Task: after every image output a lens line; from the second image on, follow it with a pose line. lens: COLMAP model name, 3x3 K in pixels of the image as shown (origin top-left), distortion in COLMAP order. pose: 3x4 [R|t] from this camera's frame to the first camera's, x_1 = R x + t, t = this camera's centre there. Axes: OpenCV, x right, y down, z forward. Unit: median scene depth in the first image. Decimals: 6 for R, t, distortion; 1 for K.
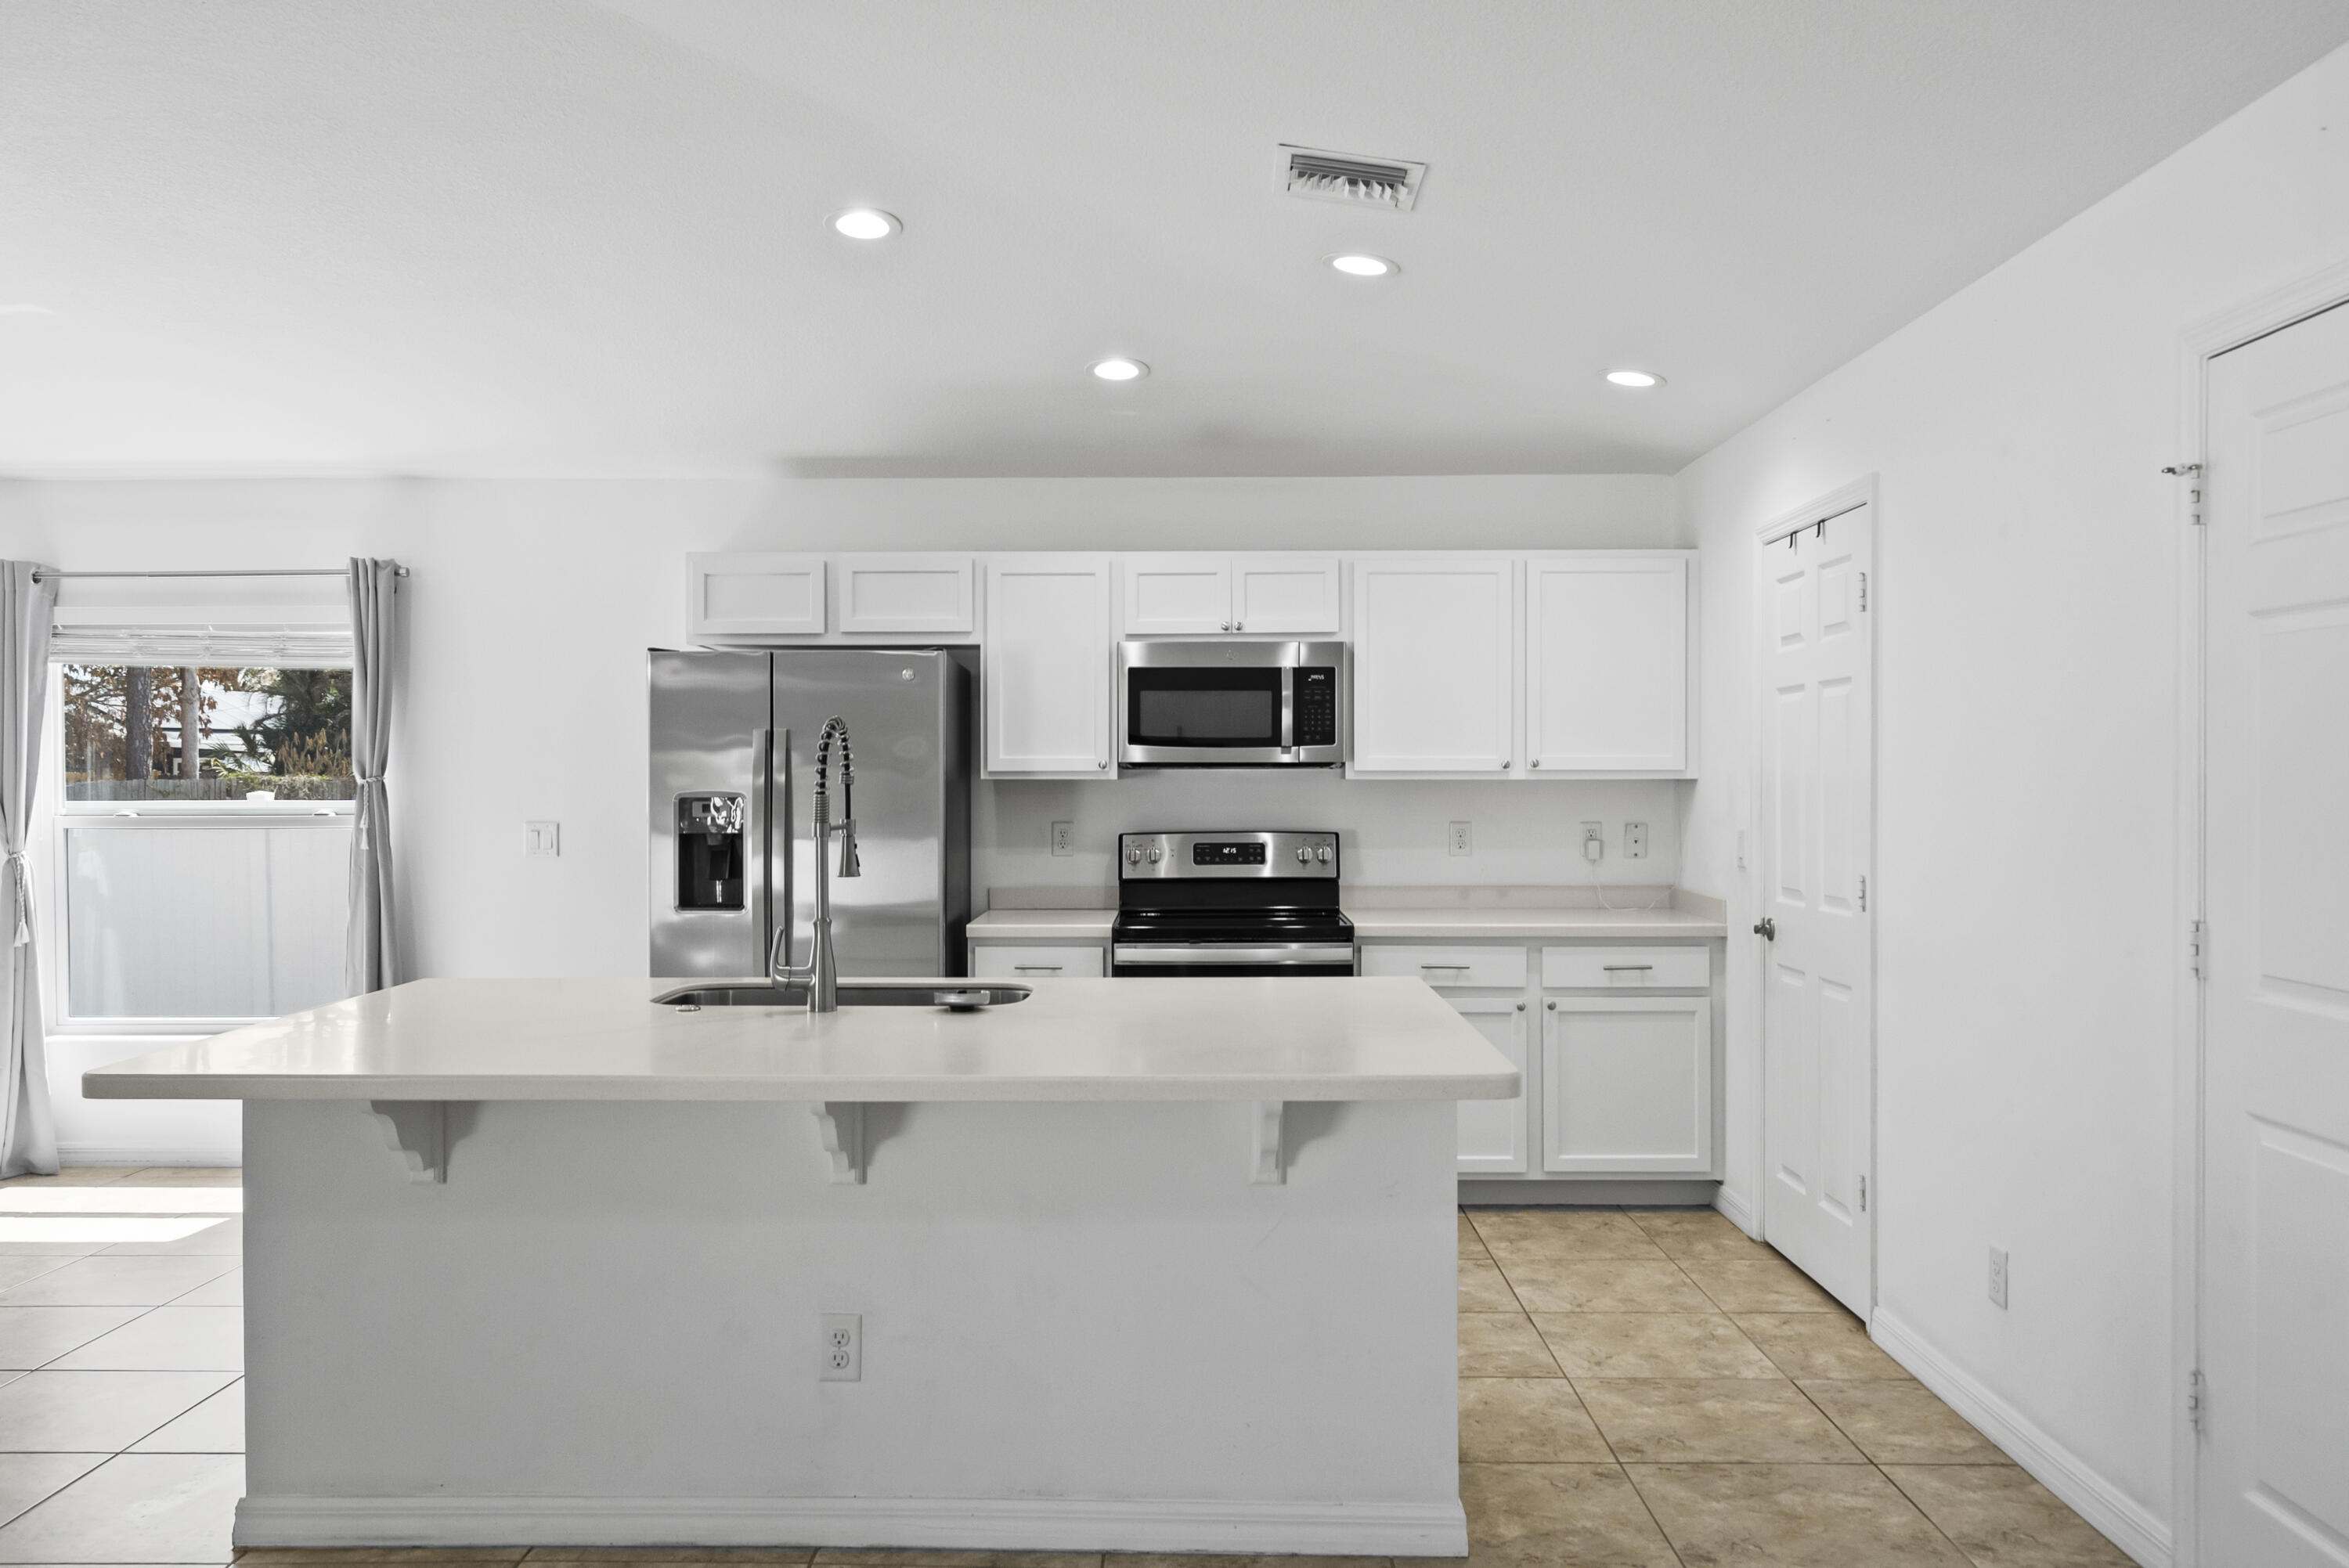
lens RADIAL K [[1787.9, 0, 1153.6], [0, 1787.9, 798.6], [0, 0, 1]] dist [0.014883, 0.000677]
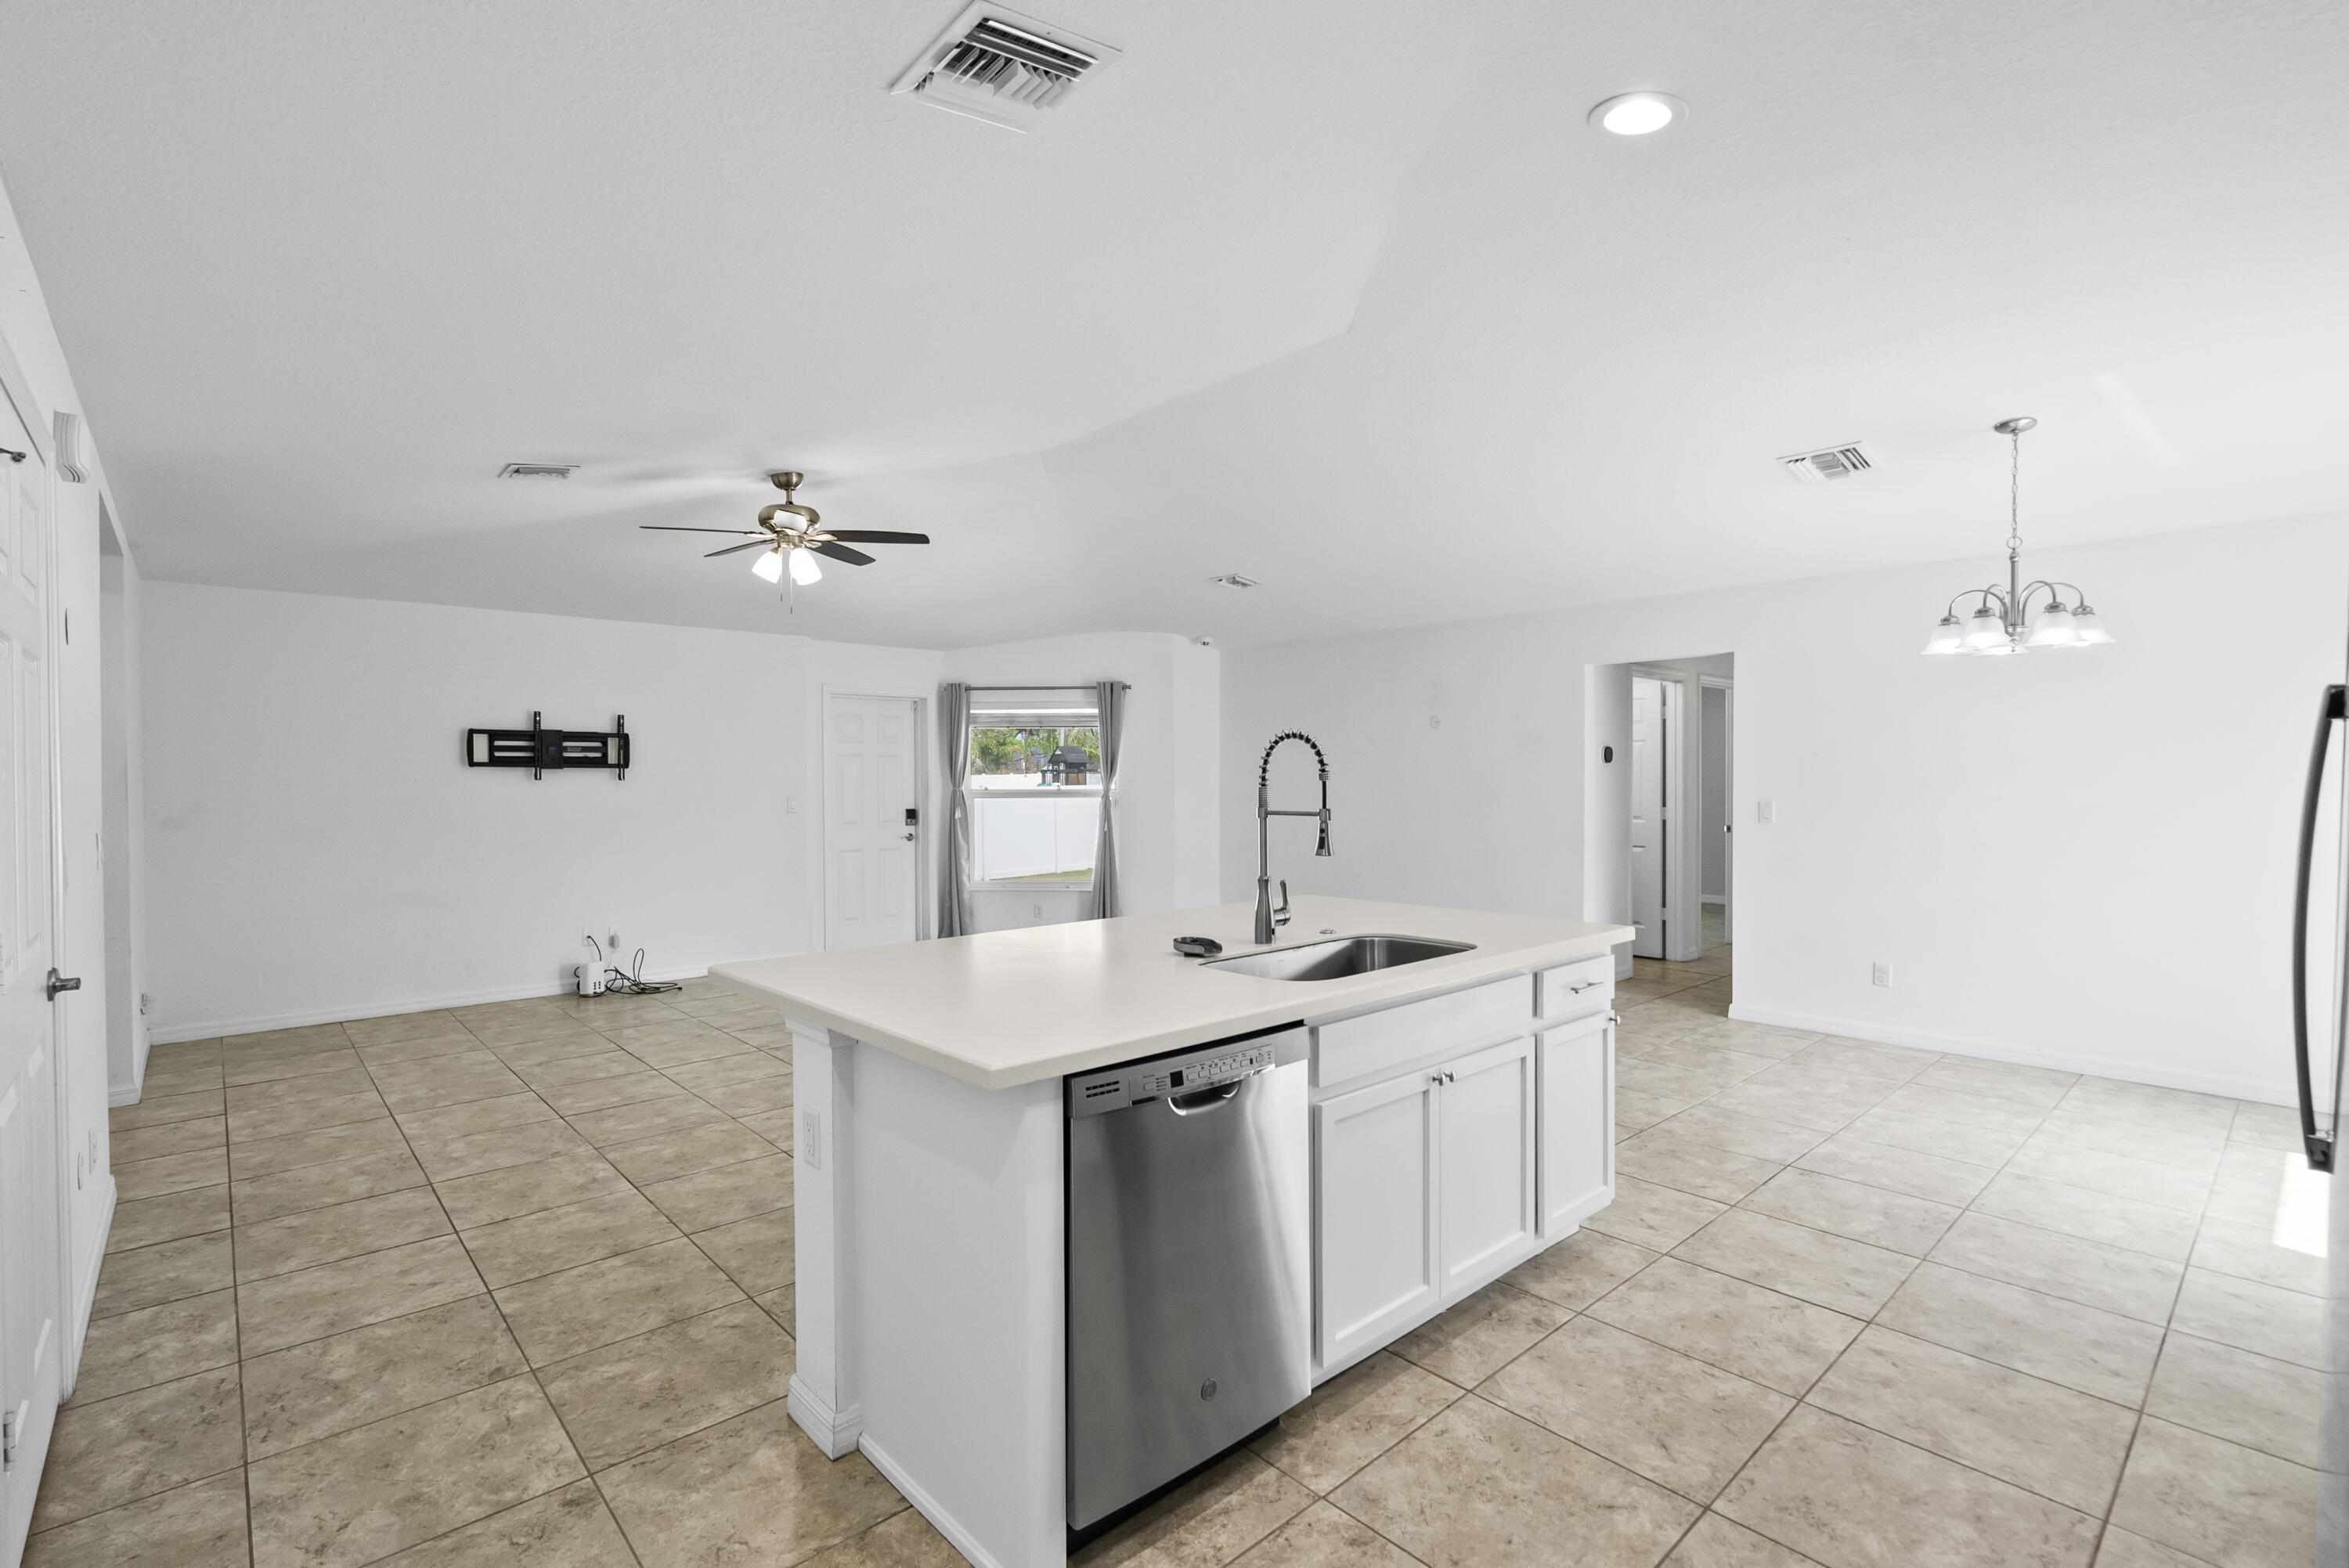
lens RADIAL K [[1078.2, 0, 1174.0], [0, 1078.2, 773.5], [0, 0, 1]] dist [-0.002902, 0.002320]
pose [[-0.726646, 0.003329, -0.687004, 0.257052], [-0.003778, 0.999954, 0.008841, -0.012276], [0.687002, 0.009019, -0.726600, 0.901196]]
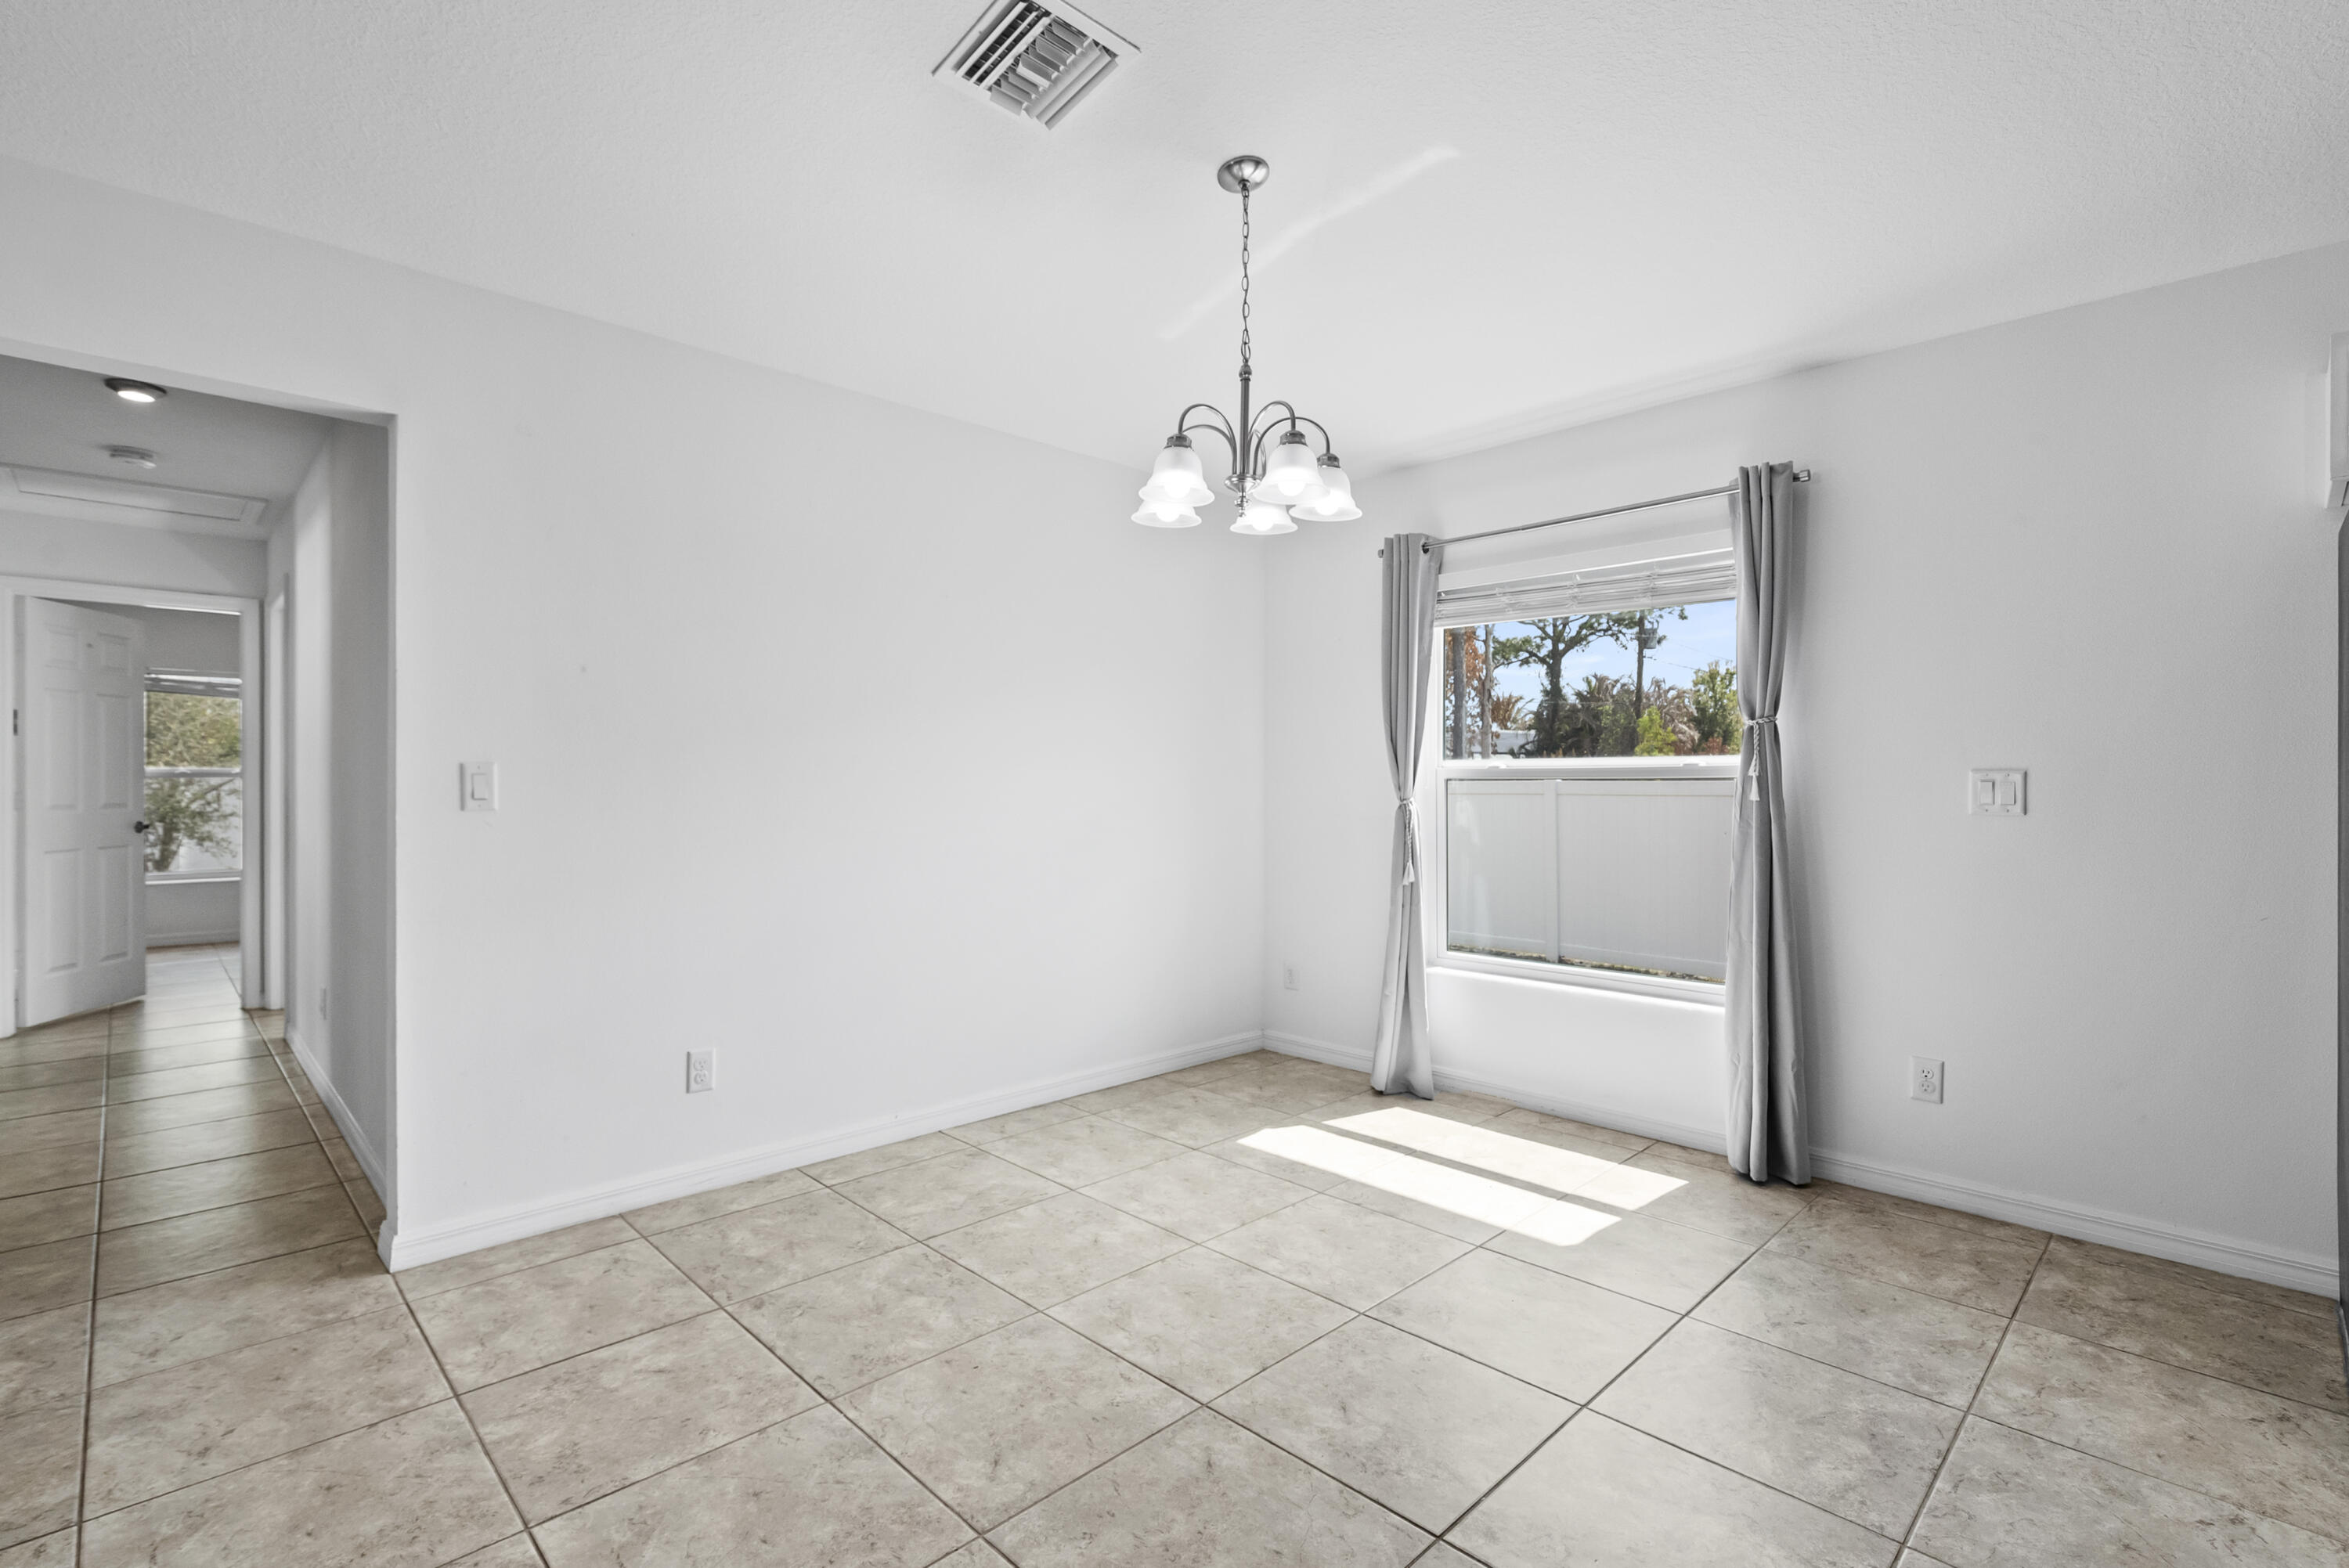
lens RADIAL K [[1078.2, 0, 1153.5], [0, 1078.2, 791.9], [0, 0, 1]] dist [-0.002902, 0.002320]
pose [[0.707948, 0.007505, -0.706225, -0.288838], [-0.011127, 0.999938, -0.000527, 0.028737], [0.706177, 0.008231, 0.707987, 0.443507]]
